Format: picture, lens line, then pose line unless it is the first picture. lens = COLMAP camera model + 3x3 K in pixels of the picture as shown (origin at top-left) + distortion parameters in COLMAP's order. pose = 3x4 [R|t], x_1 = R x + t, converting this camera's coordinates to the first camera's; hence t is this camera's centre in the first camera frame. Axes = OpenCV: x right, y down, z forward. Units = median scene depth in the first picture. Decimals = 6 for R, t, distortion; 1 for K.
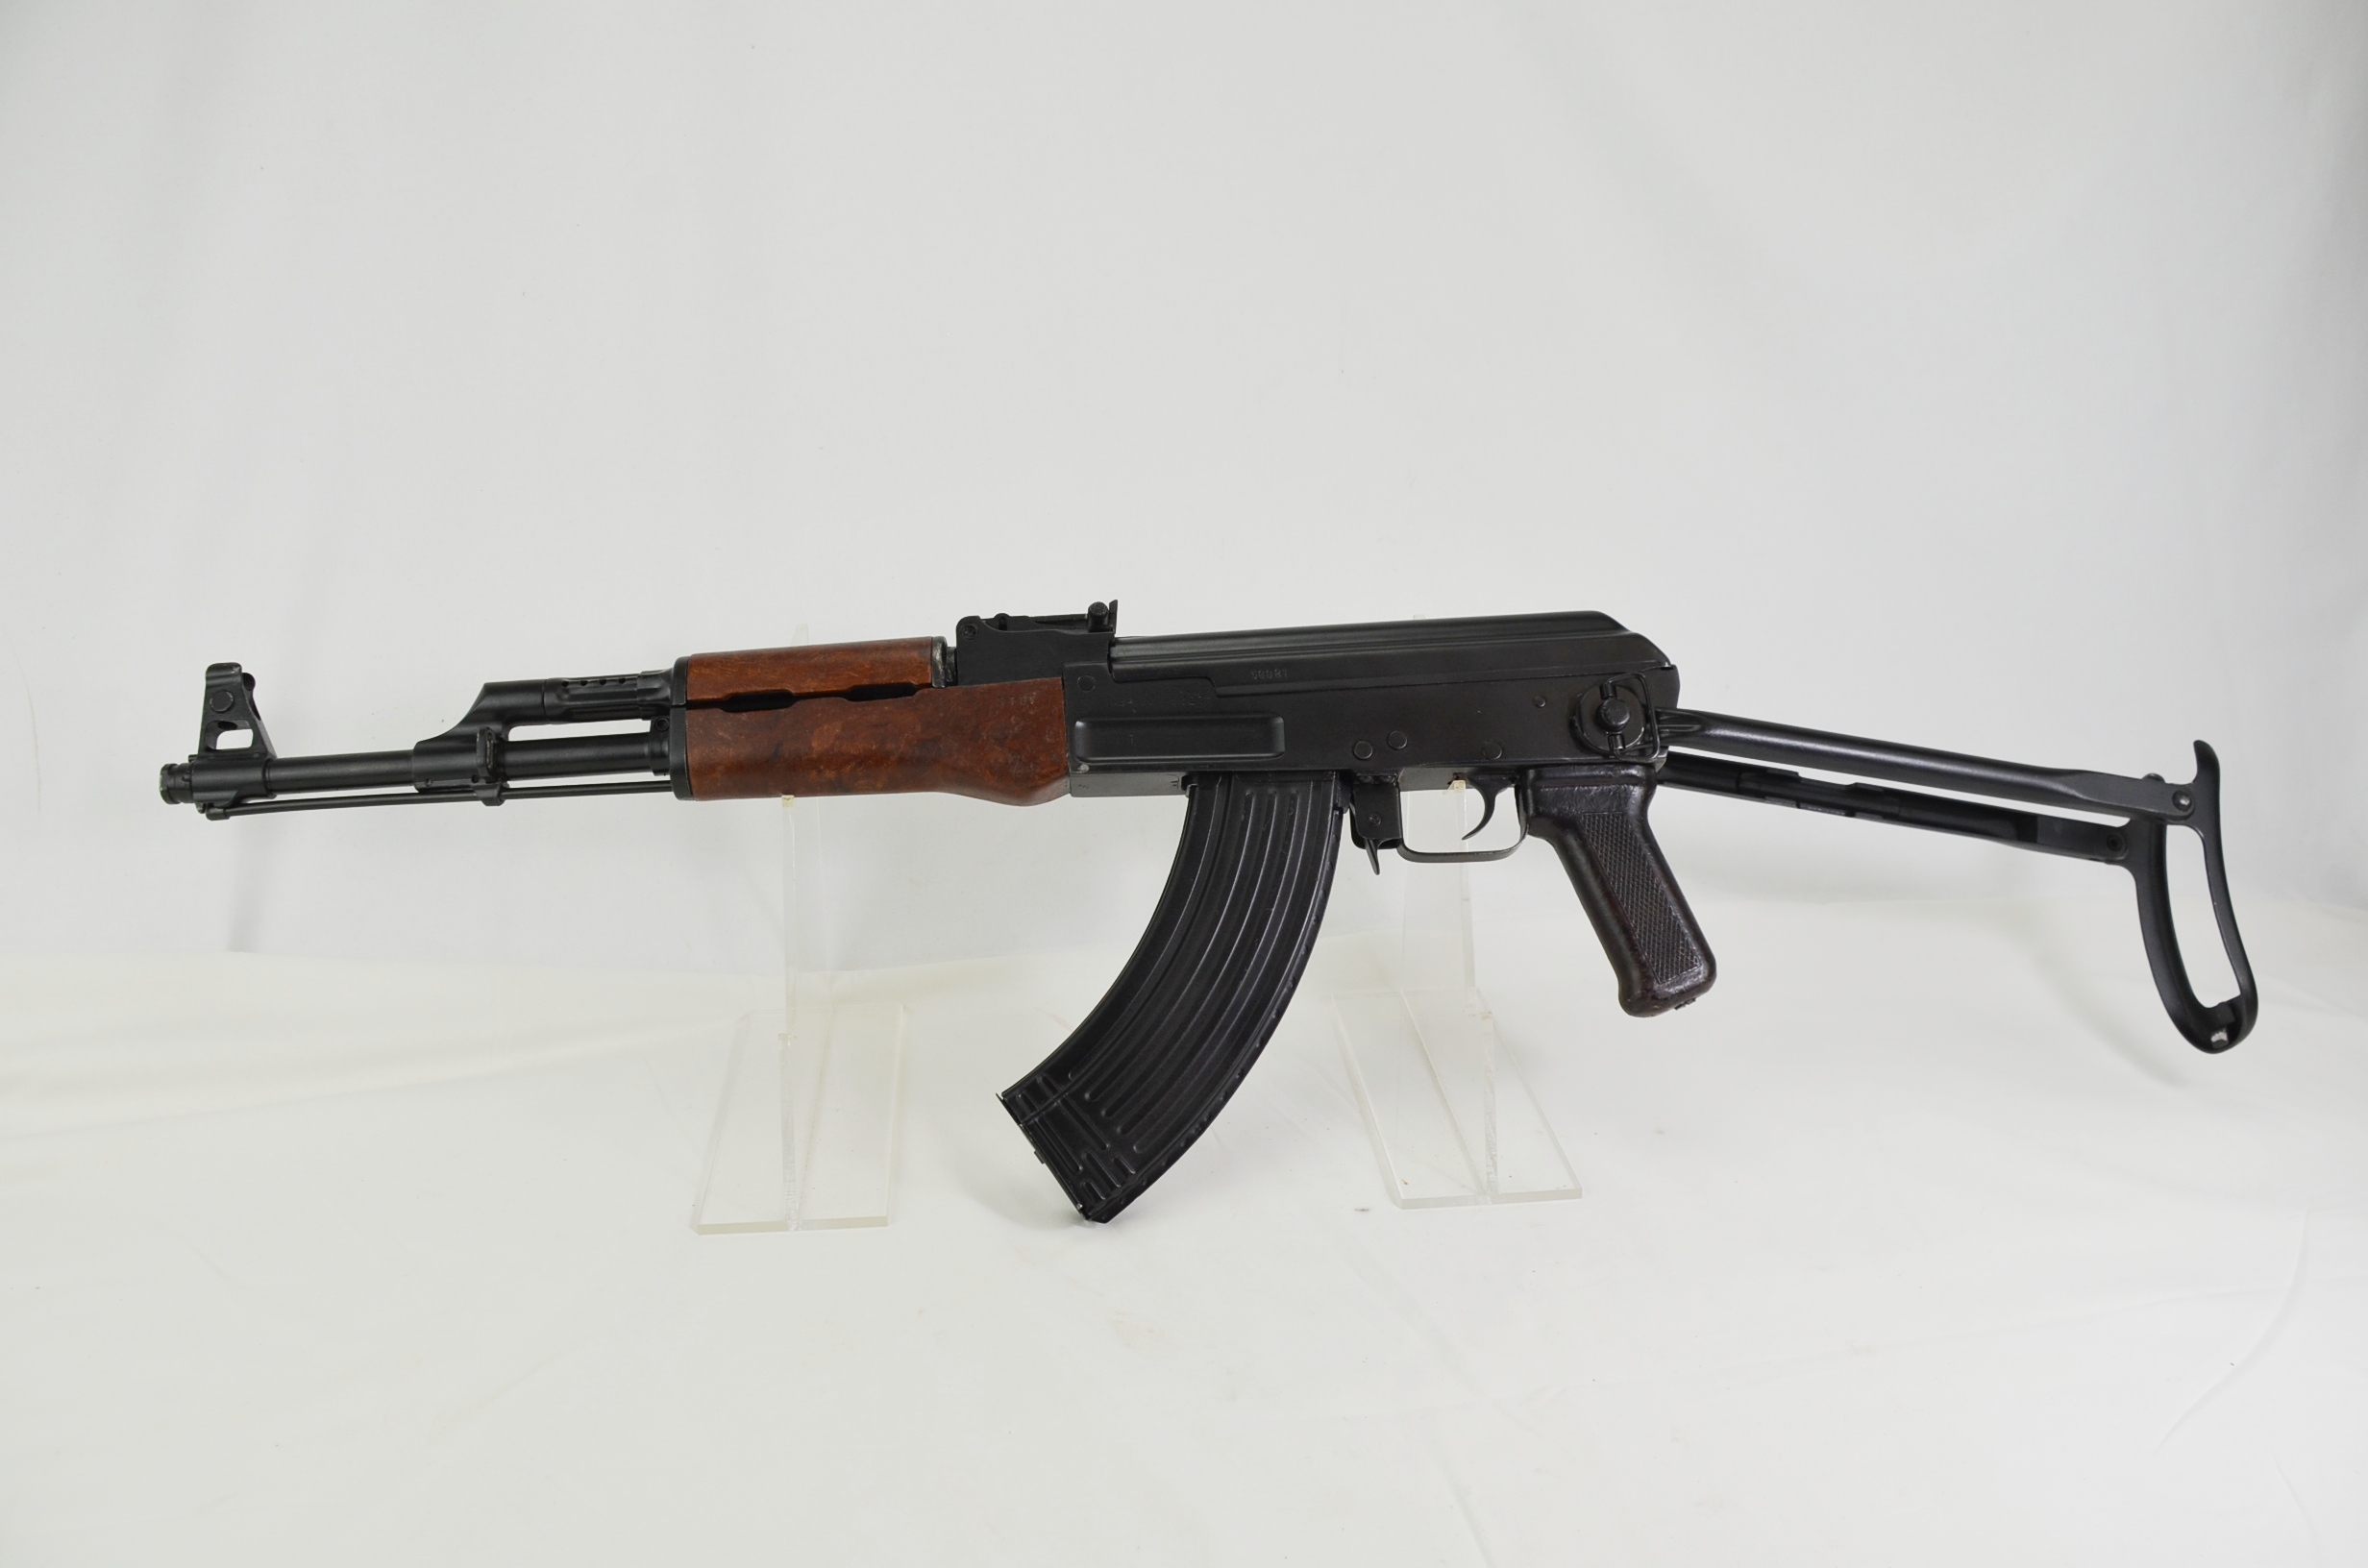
lens RADIAL K [[1819.2, 0, 1184.0], [0, 1819.2, 784.0], [0, 0, 1]] dist [-0.192545, 0.142894]
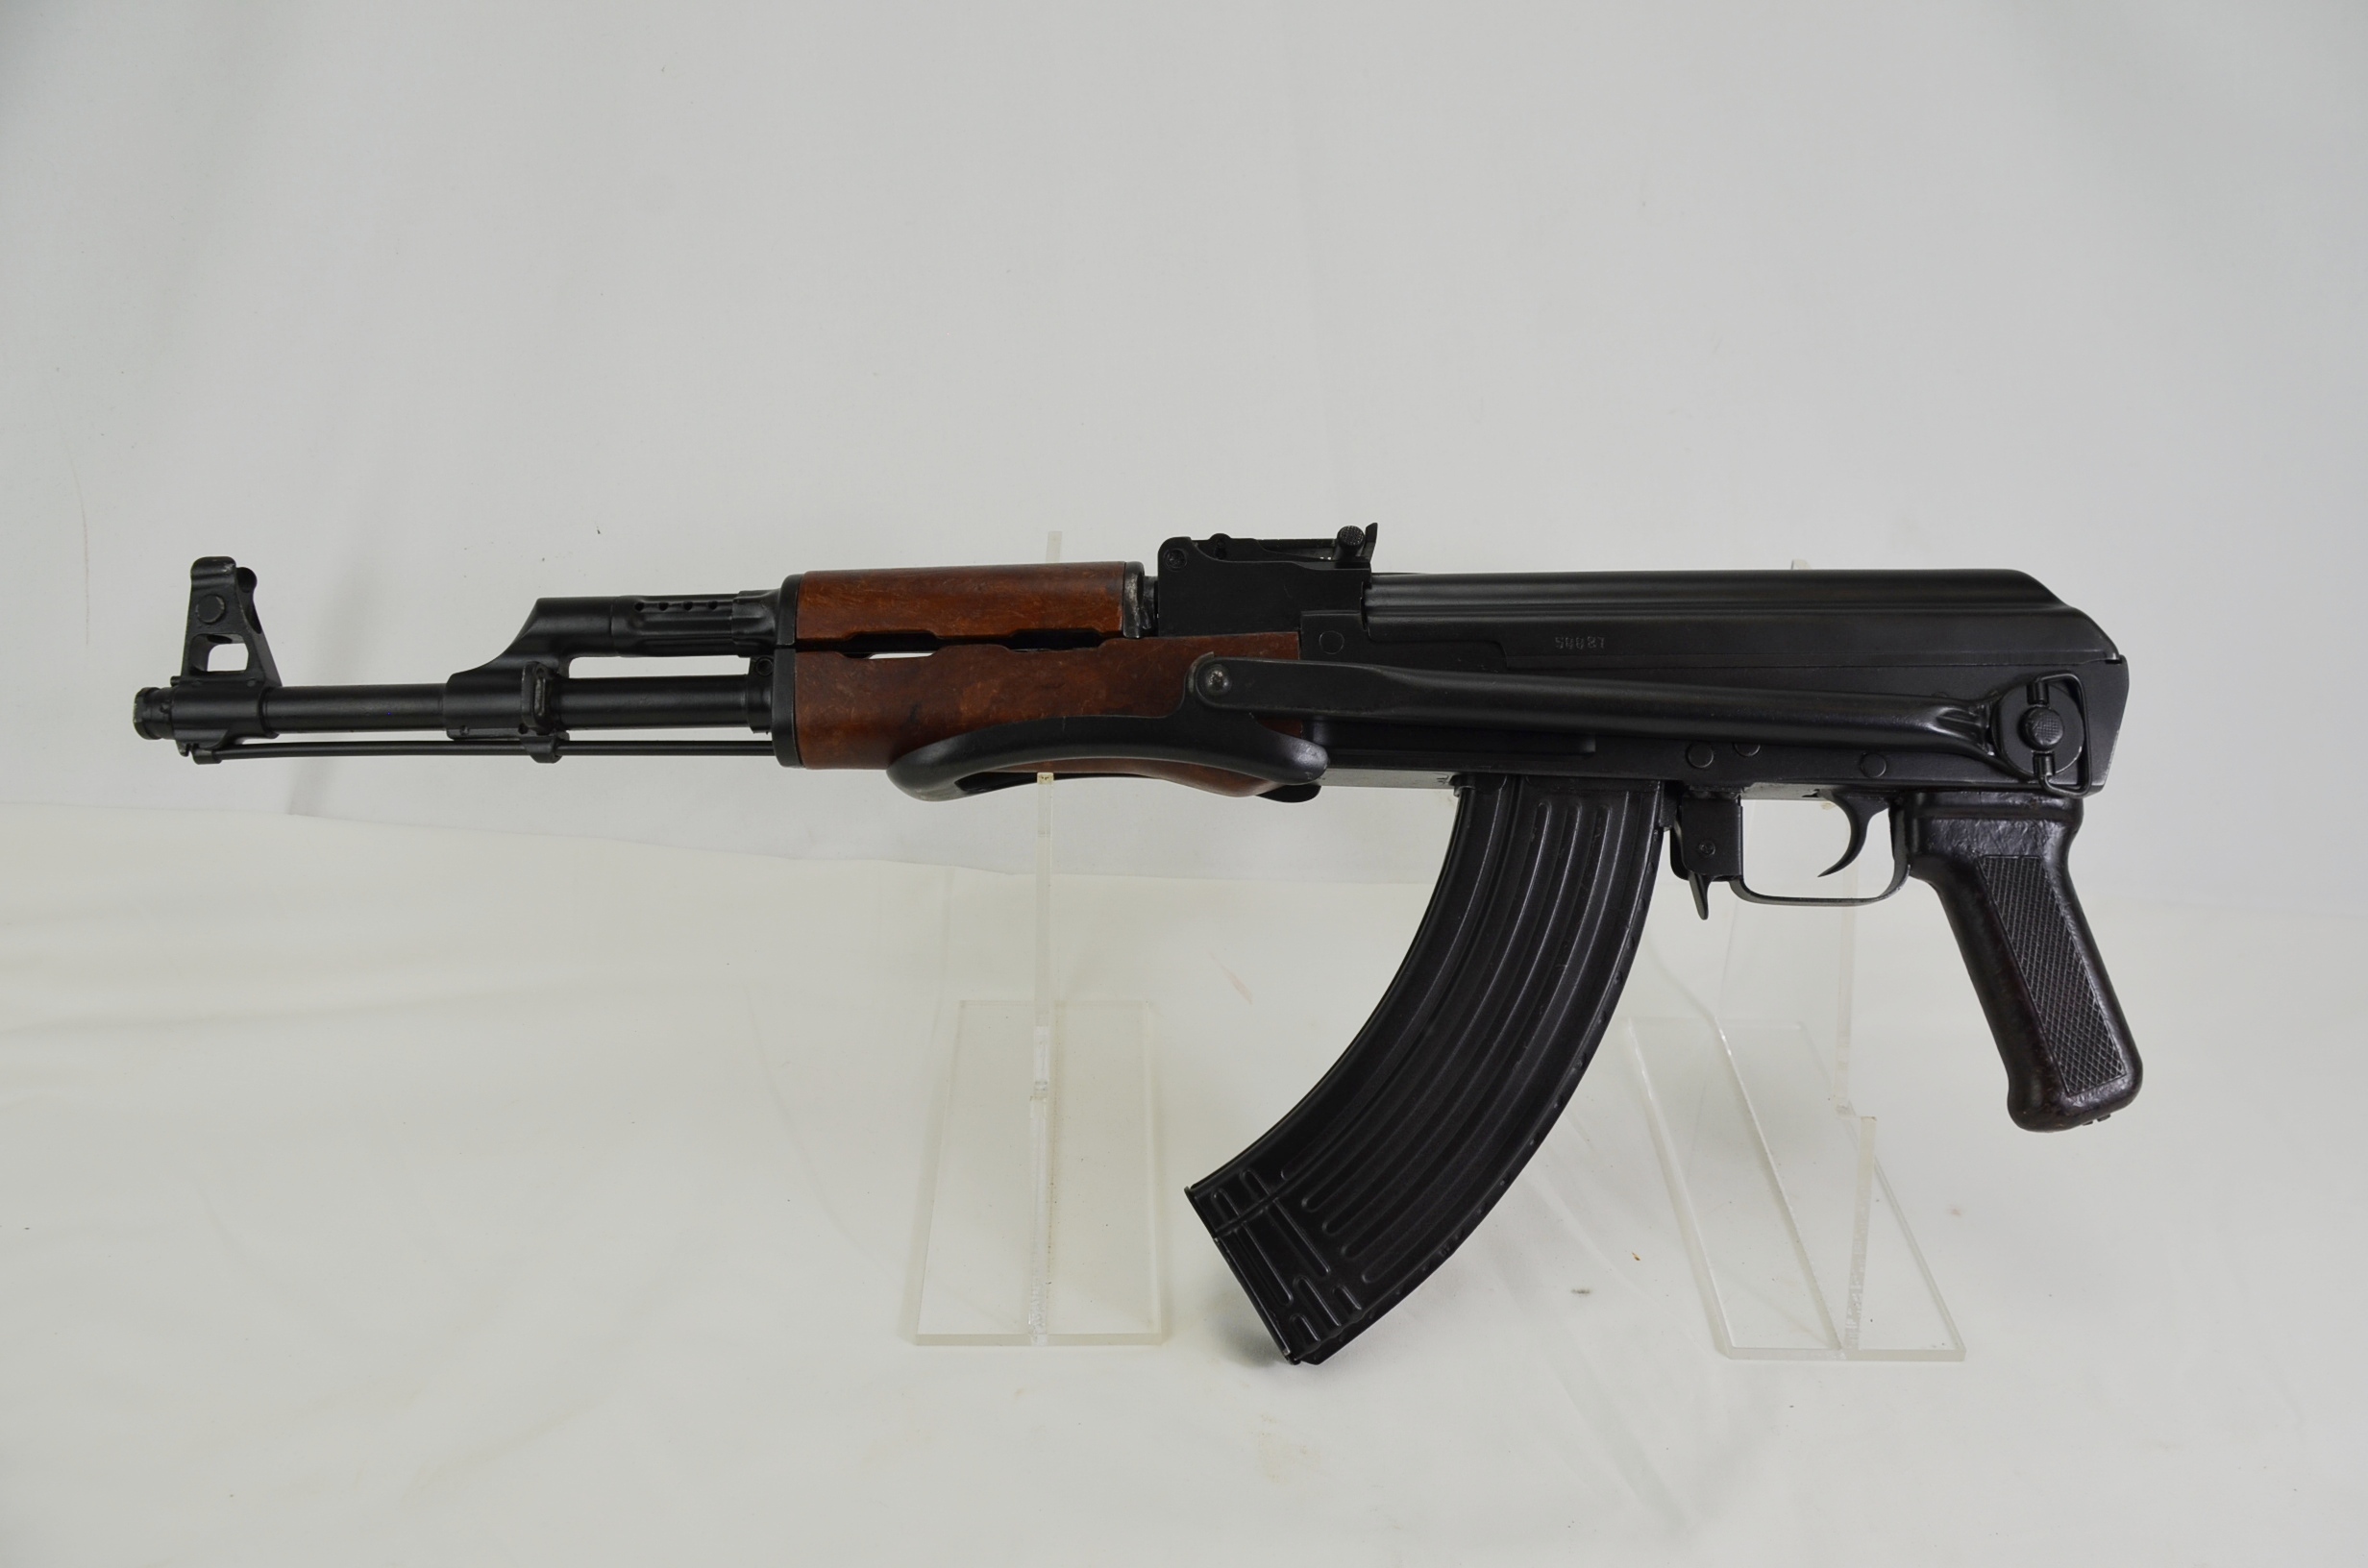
lens RADIAL K [[1819.2, 0, 1184.0], [0, 1819.2, 784.0], [0, 0, 1]] dist [-0.192545, 0.142894]
pose [[0.994450, 0.059983, -0.086441, -0.046670], [-0.046789, 0.987984, 0.147301, -0.105197], [0.094238, -0.142439, 0.985307, 0.262695]]
